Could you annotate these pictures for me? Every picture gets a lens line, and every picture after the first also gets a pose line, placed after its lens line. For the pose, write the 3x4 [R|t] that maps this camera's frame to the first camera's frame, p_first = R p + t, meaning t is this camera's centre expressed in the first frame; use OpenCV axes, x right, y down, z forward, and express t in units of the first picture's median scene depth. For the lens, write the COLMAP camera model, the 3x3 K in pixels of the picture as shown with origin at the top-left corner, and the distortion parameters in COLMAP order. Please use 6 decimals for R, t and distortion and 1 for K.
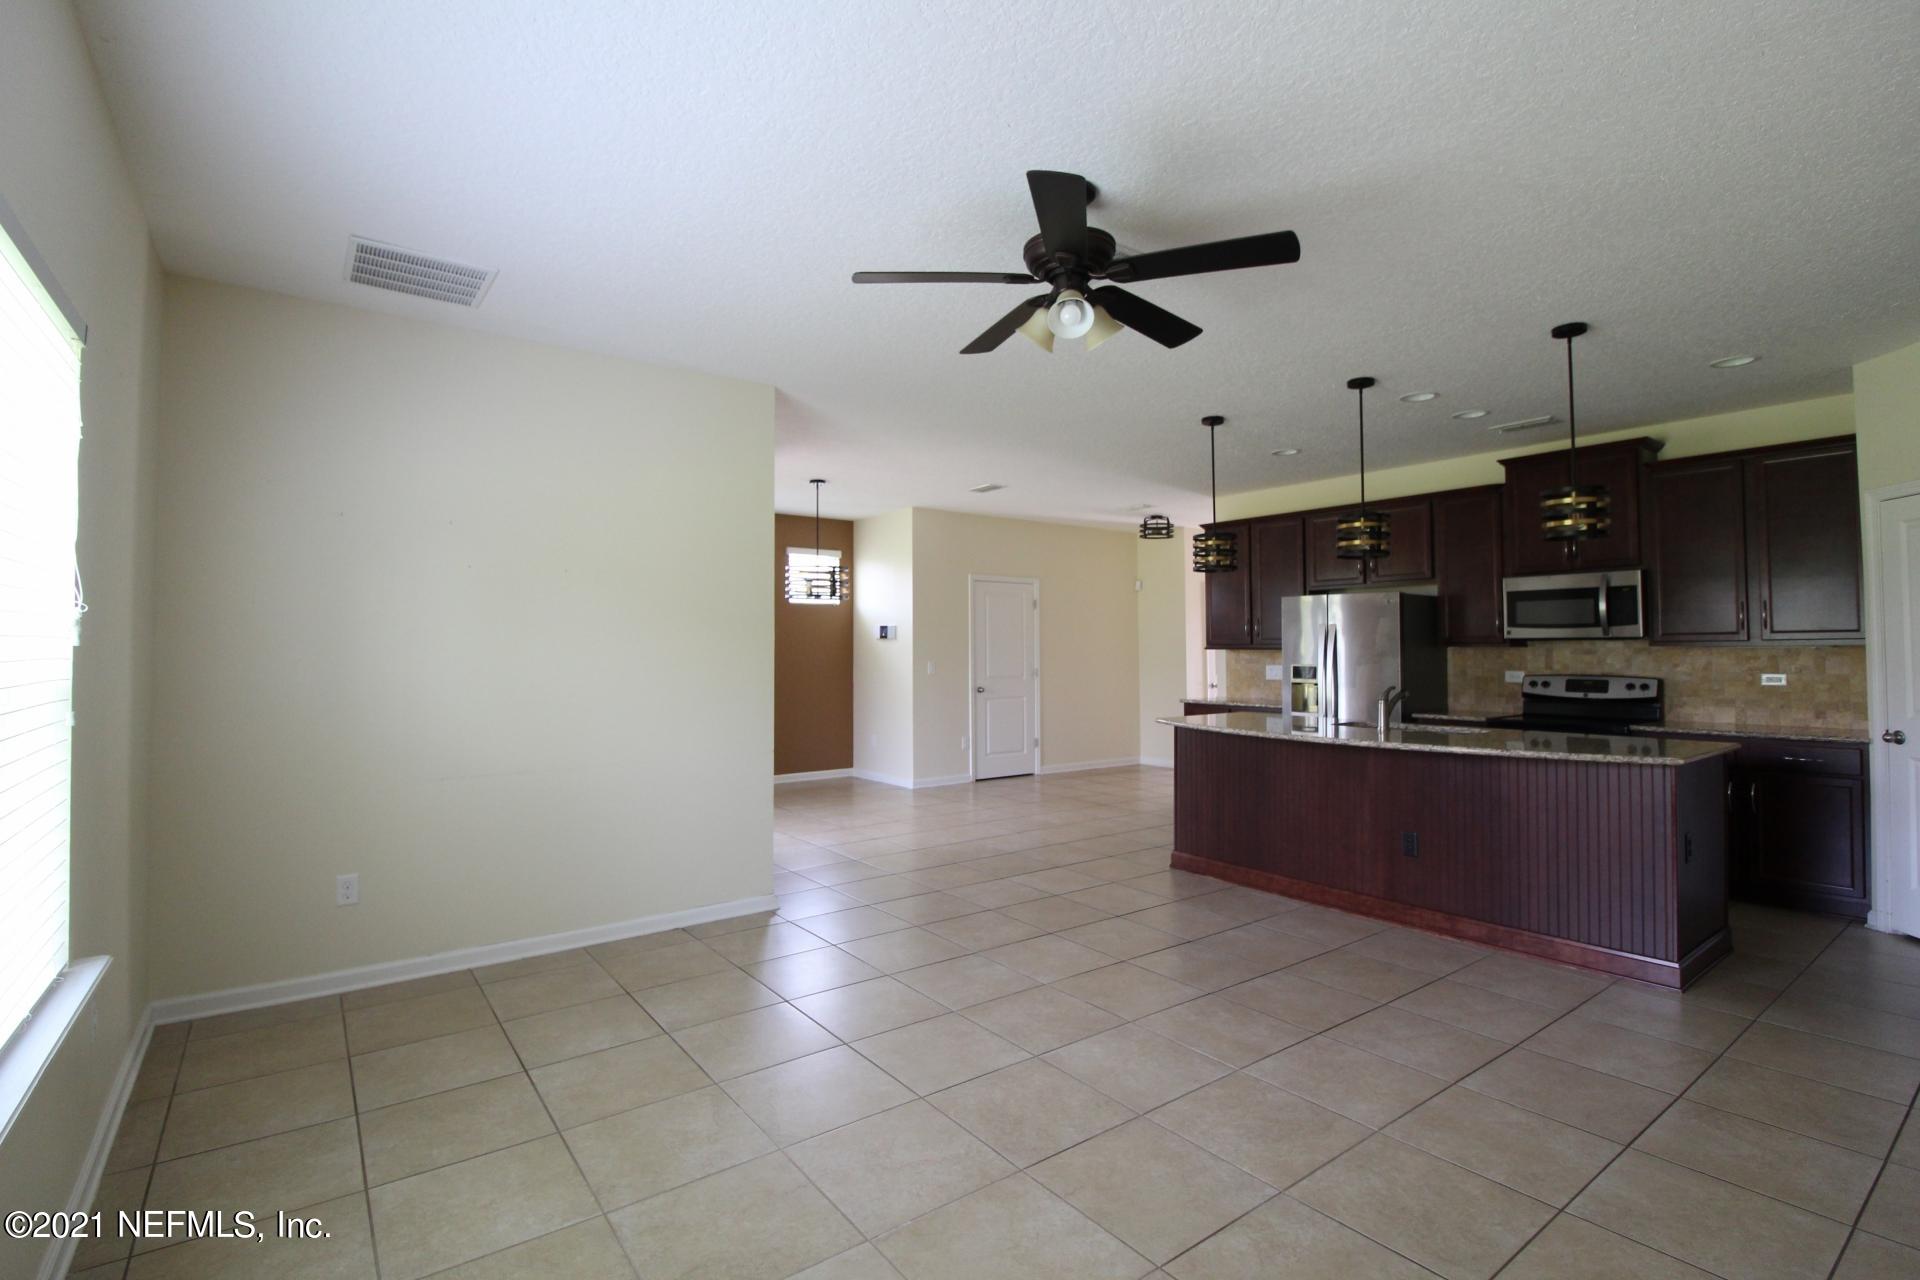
lens RADIAL K [[889.5, 0, 953.4], [0, 889.5, 621.8], [0, 0, 1]] dist [-0.011534, -0.000410]
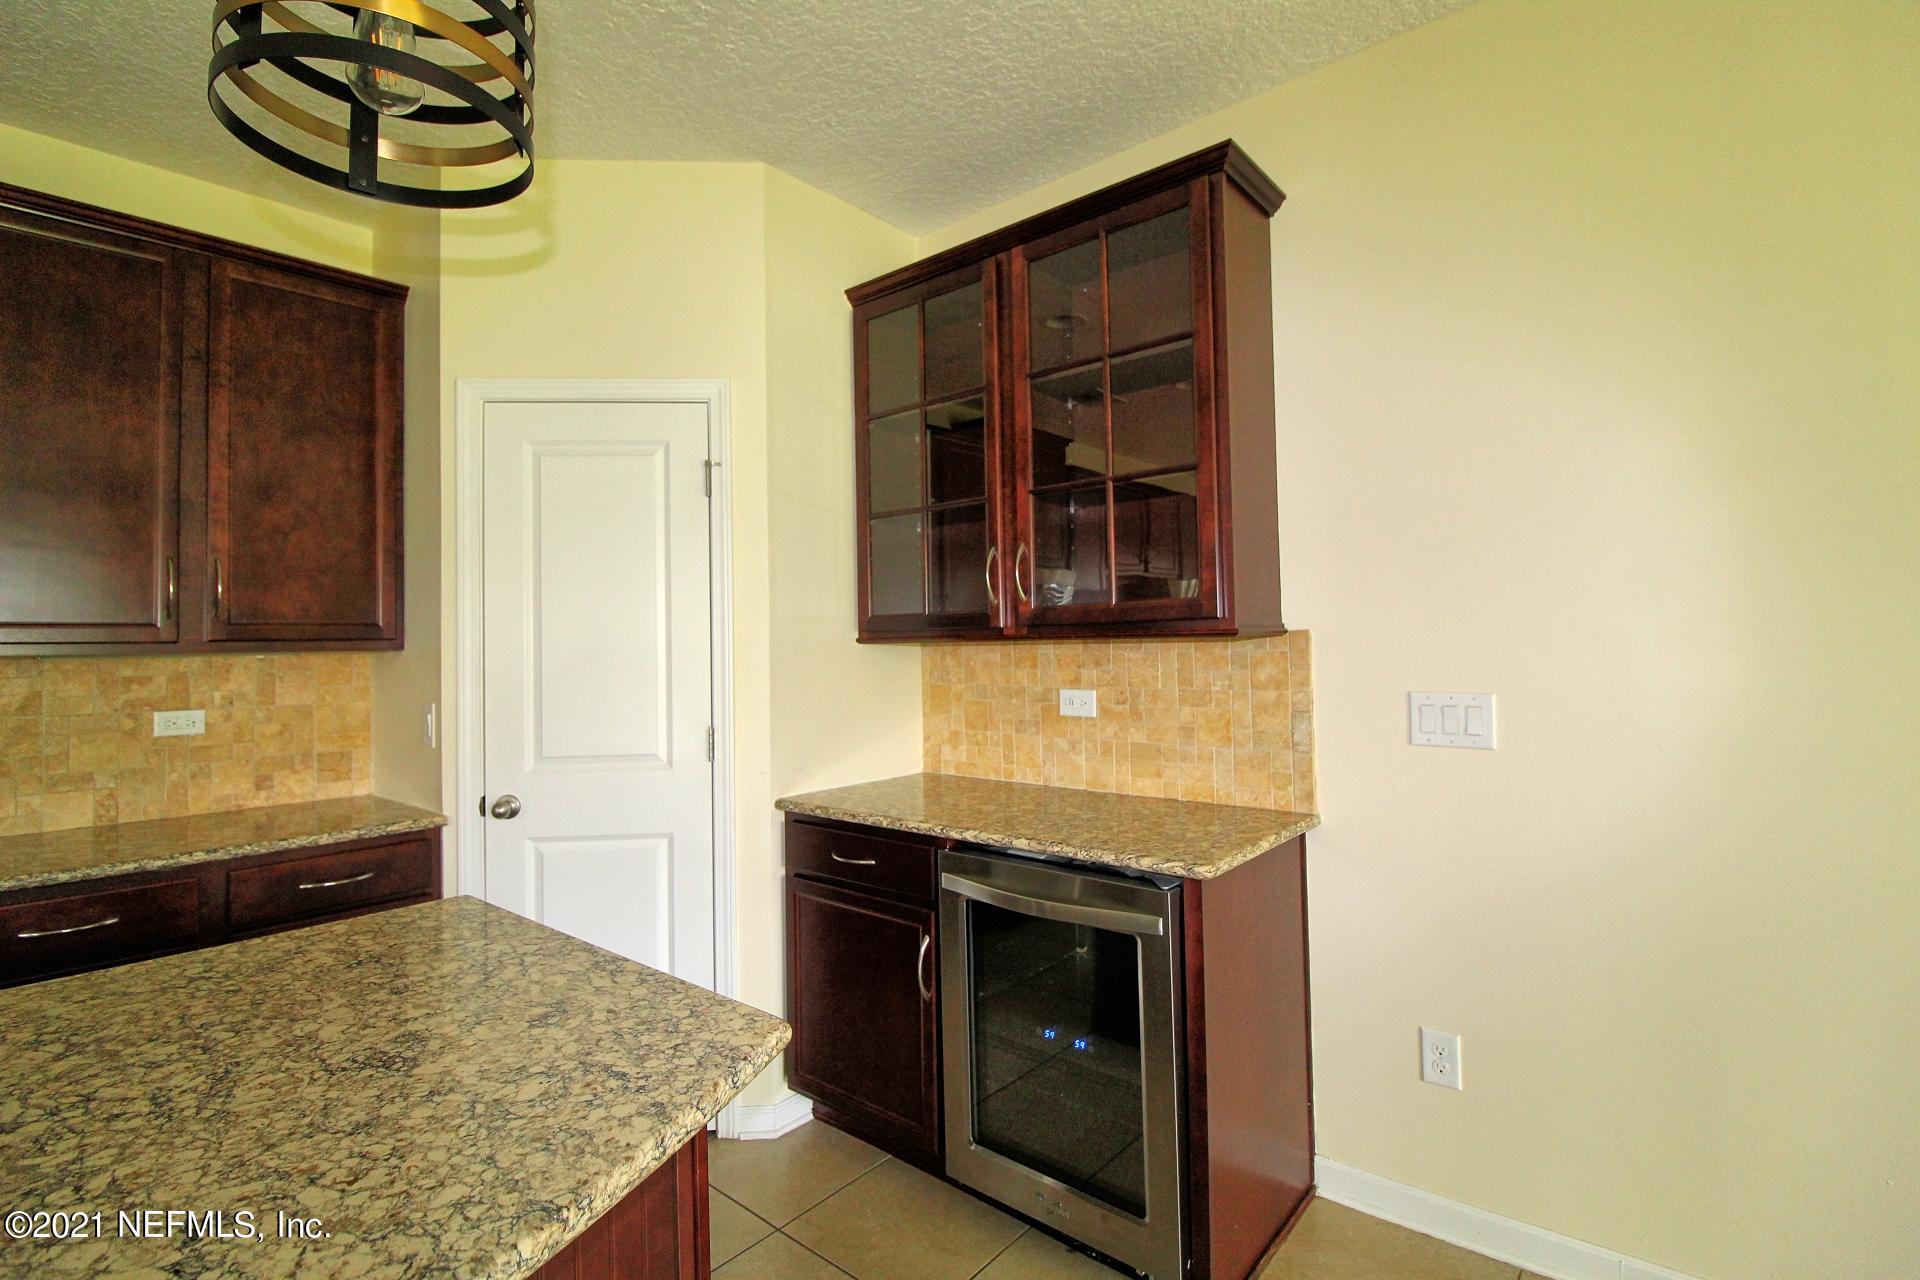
lens RADIAL K [[889.5, 0, 953.4], [0, 889.5, 621.8], [0, 0, 1]] dist [-0.011534, -0.000410]
pose [[-0.226493, 0.024887, 0.973695, 0.346428], [-0.015576, 0.999453, -0.029169, 0.016503], [-0.973888, -0.021772, -0.225982, 0.678705]]
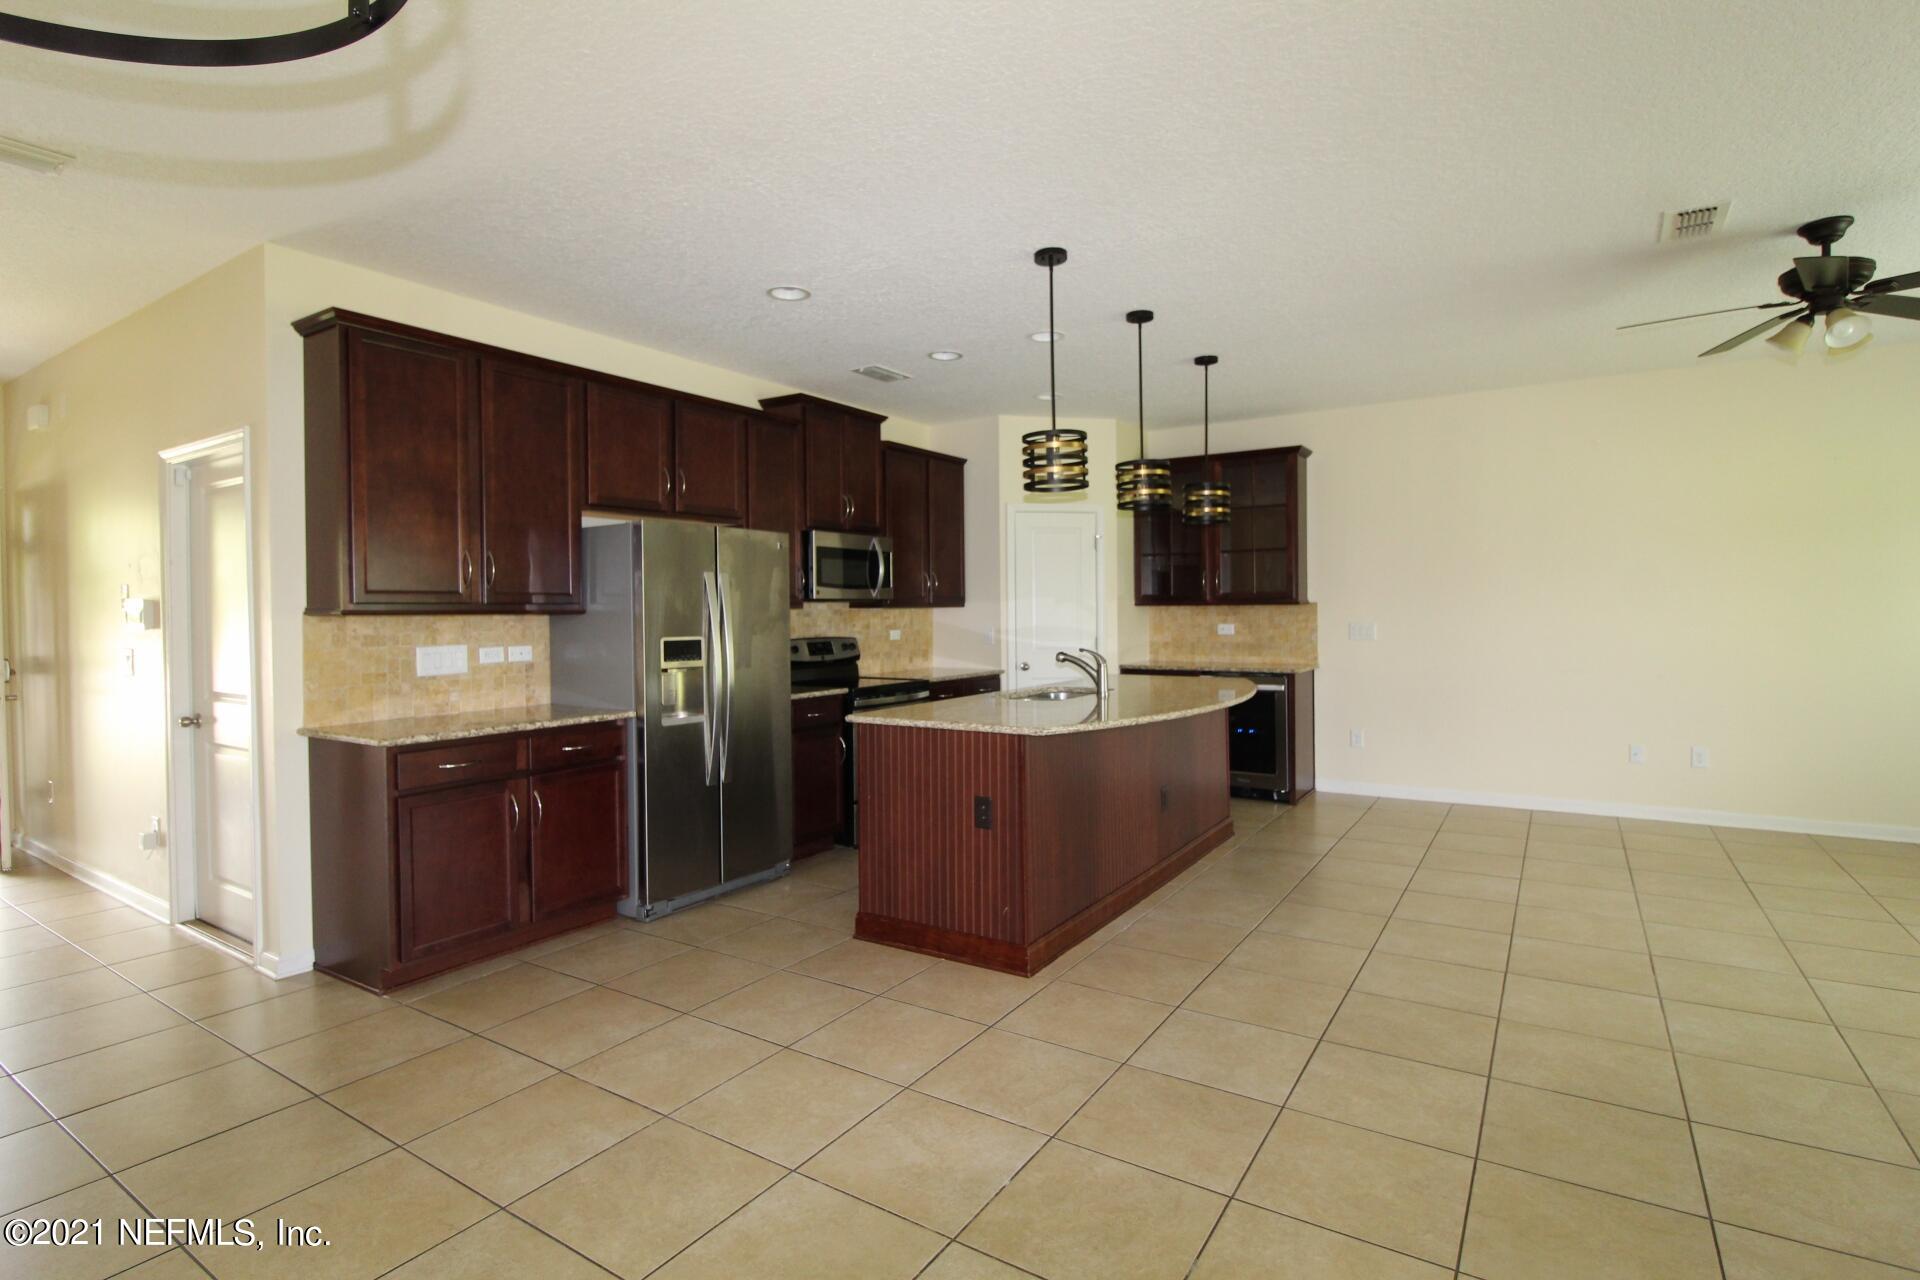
lens RADIAL K [[924.3, 0, 954.8], [0, 924.3, 631.9], [0, 0, 1]] dist [0.005315, 0.000296]
pose [[-0.346469, -0.019961, 0.937849, -0.331953], [-0.022074, 0.999670, 0.013122, 0.041517], [-0.937802, -0.016156, -0.346795, 1.354123]]
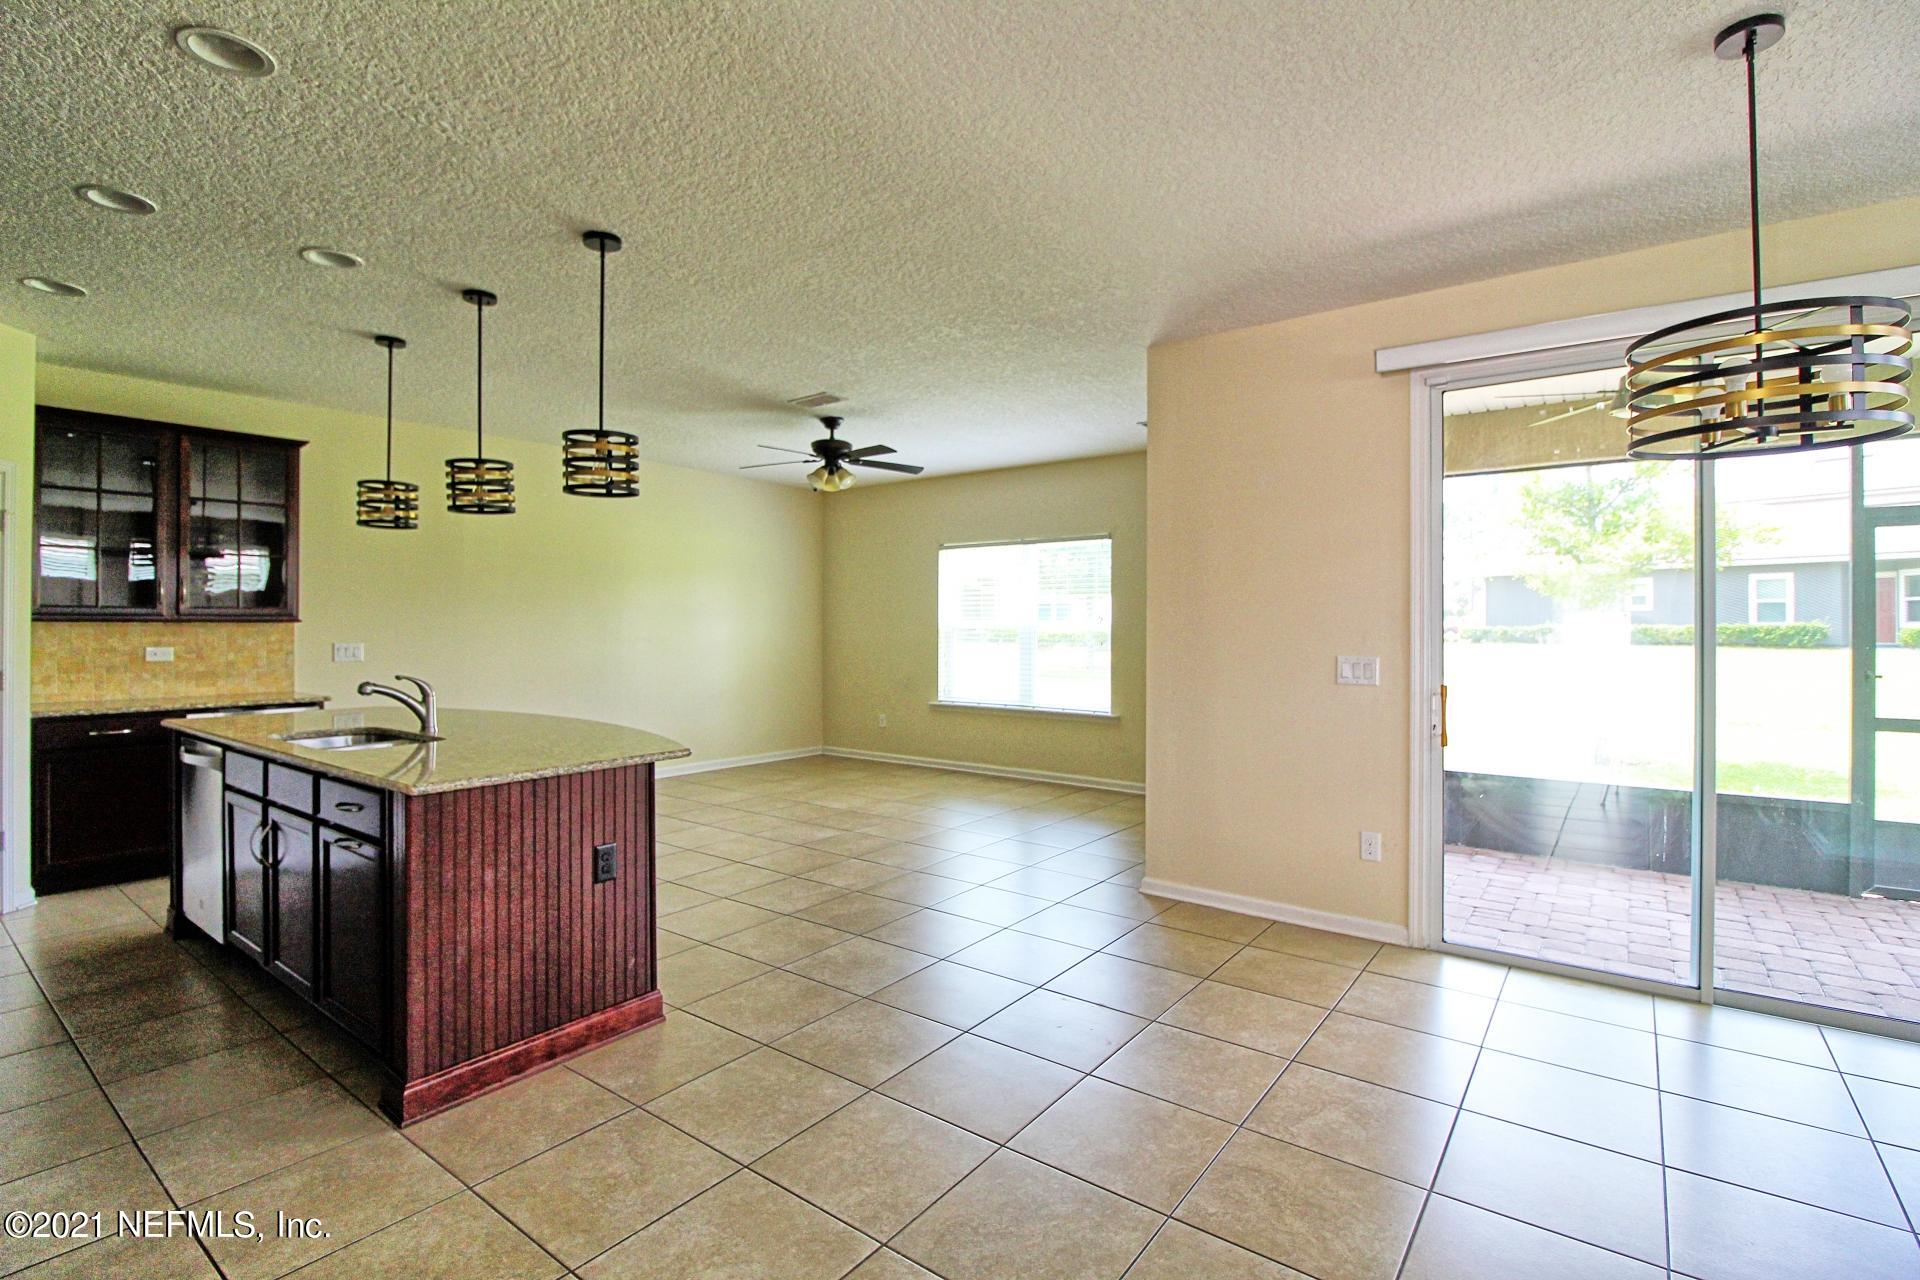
lens RADIAL K [[890.8, 0, 960.0], [0, 890.8, 640.0], [0, 0, 1]] dist [-0.019014, -0.000182]
pose [[-0.958873, 0.002715, -0.283823, 0.242566], [0.008359, 0.999791, -0.018678, 0.056877], [0.283712, -0.020282, -0.958695, 1.694097]]
